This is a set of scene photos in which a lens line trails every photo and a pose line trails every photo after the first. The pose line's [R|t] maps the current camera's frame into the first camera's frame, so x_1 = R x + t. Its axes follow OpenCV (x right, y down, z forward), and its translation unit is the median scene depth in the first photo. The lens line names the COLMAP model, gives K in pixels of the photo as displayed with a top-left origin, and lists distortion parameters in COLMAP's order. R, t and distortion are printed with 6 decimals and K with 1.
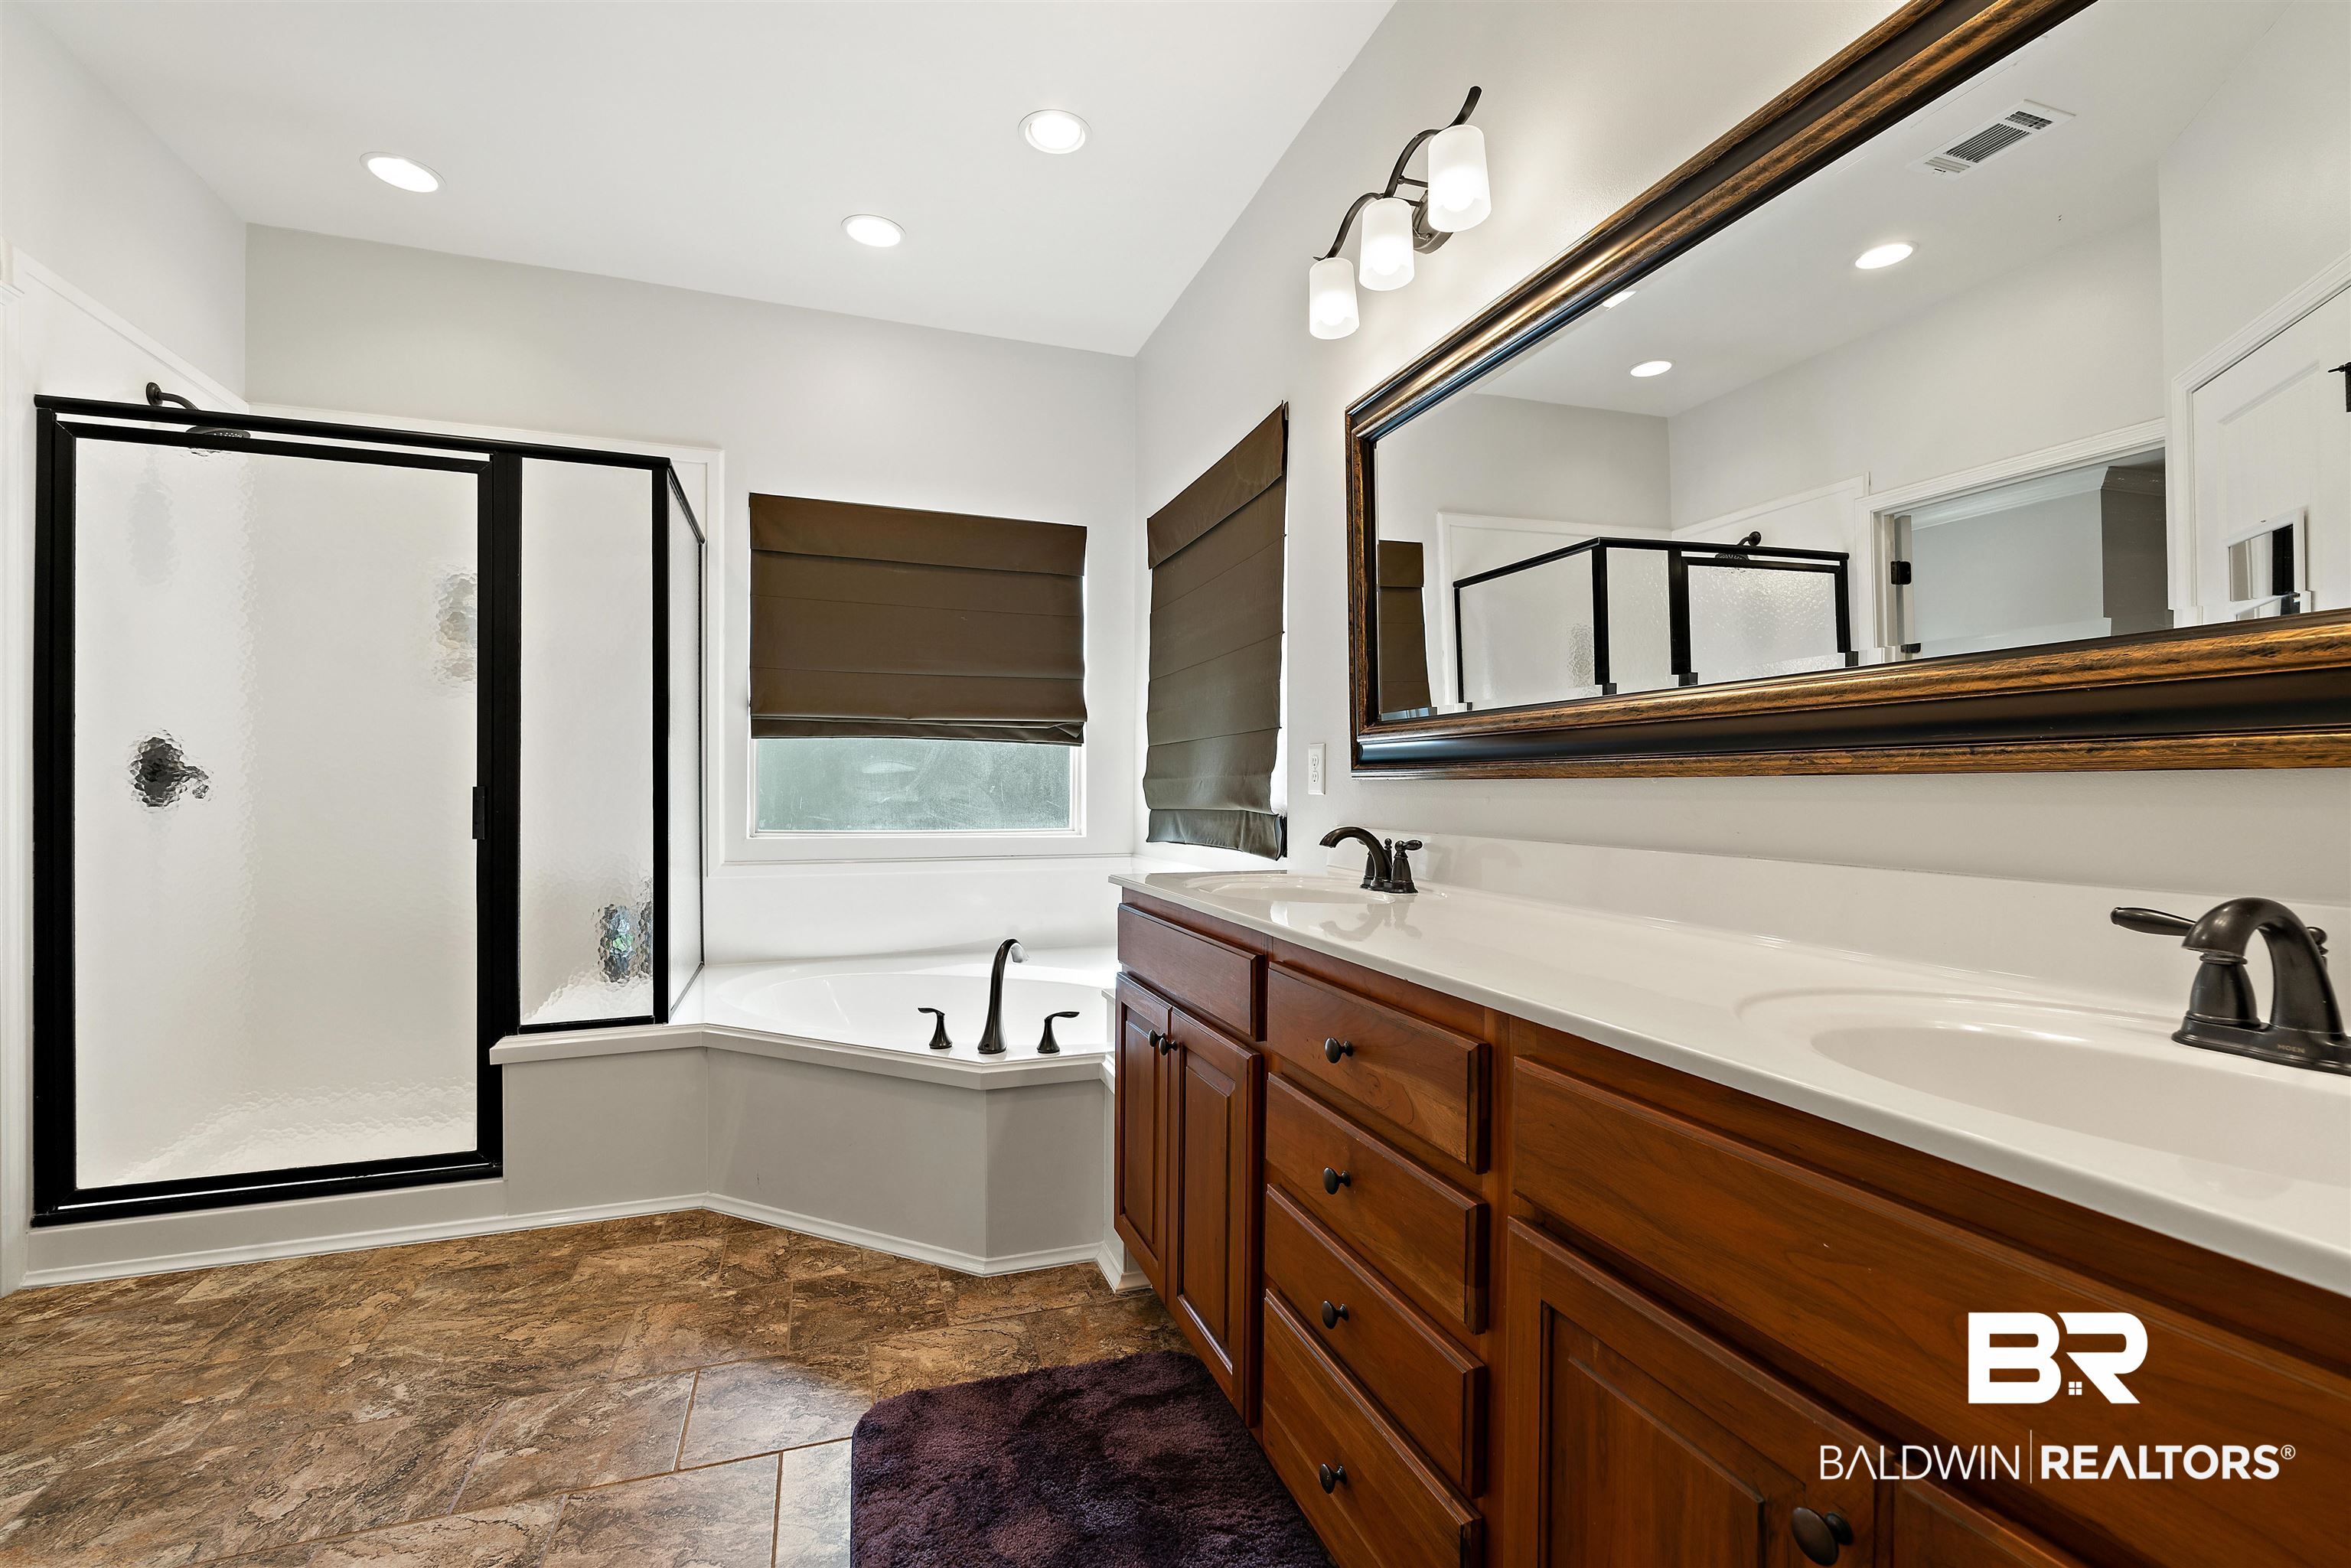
lens RADIAL K [[1020.5, 0, 1170.7], [0, 1020.5, 781.1], [0, 0, 1]] dist [-0.000519, 0.000087]
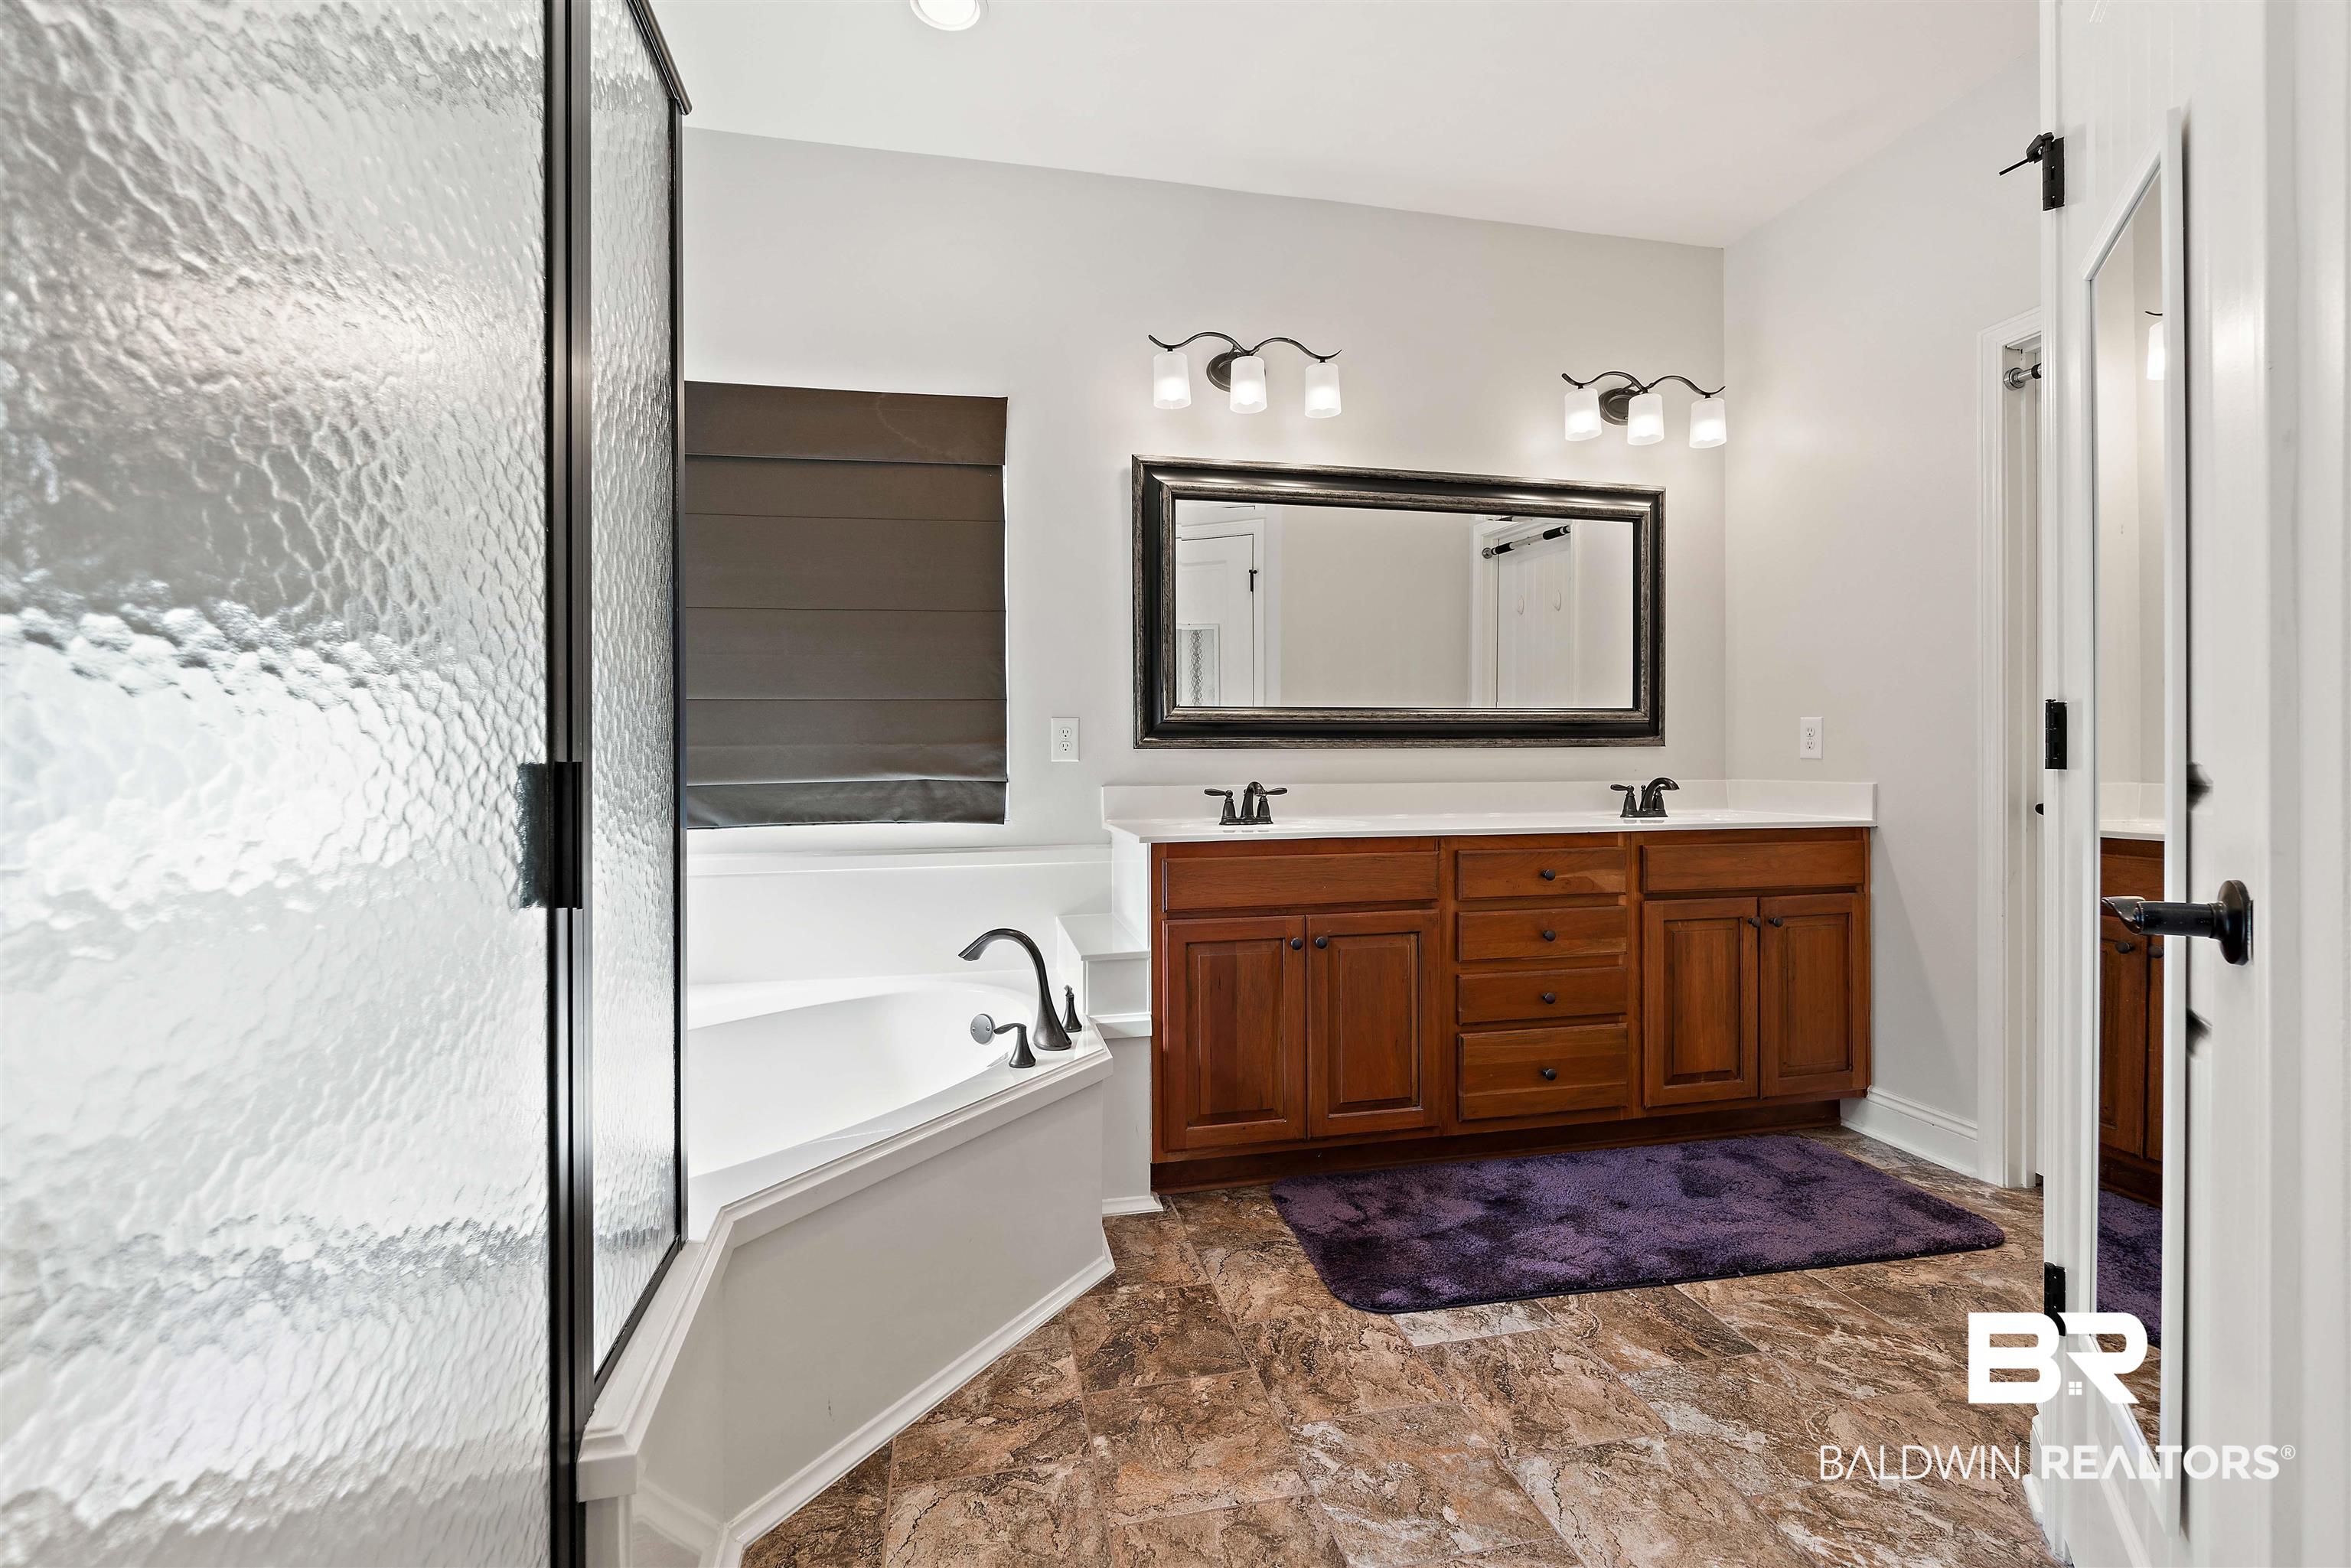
lens RADIAL K [[1020.5, 0, 1171.6], [0, 1020.5, 759.5], [0, 0, 1]] dist [-0.000519, 0.000087]
pose [[0.119230, -0.005355, 0.992852, -1.217516], [0.004792, 0.999977, 0.004818, 0.004038], [-0.992855, 0.004183, 0.119252, 0.902683]]
